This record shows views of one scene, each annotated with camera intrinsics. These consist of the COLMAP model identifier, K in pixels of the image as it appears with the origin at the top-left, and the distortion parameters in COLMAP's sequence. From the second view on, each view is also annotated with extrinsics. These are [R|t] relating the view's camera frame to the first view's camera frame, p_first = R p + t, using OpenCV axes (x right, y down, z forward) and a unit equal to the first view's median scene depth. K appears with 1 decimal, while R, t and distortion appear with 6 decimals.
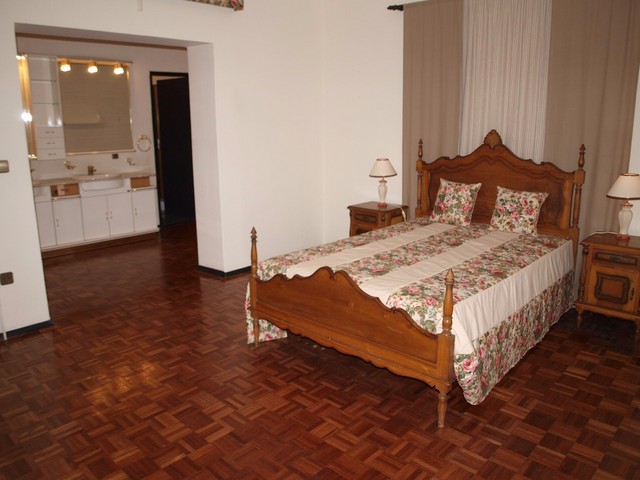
lens RADIAL K [[494.4, 0, 322.6], [0, 494.4, 230.9], [0, 0, 1]] dist [-0.108012, 0.069295]
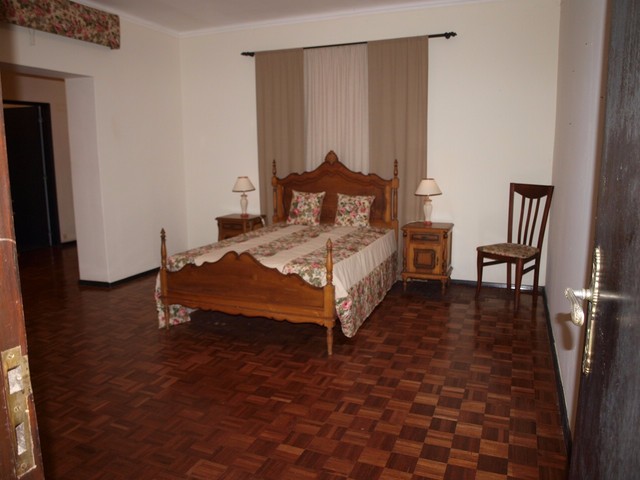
lens RADIAL K [[494.4, 0, 322.6], [0, 494.4, 230.9], [0, 0, 1]] dist [-0.108012, 0.069295]
pose [[0.930002, -0.057646, 0.363005, -0.202400], [0.081178, 0.995450, -0.049894, 0.087542], [-0.358478, 0.075869, 0.930450, -0.255759]]
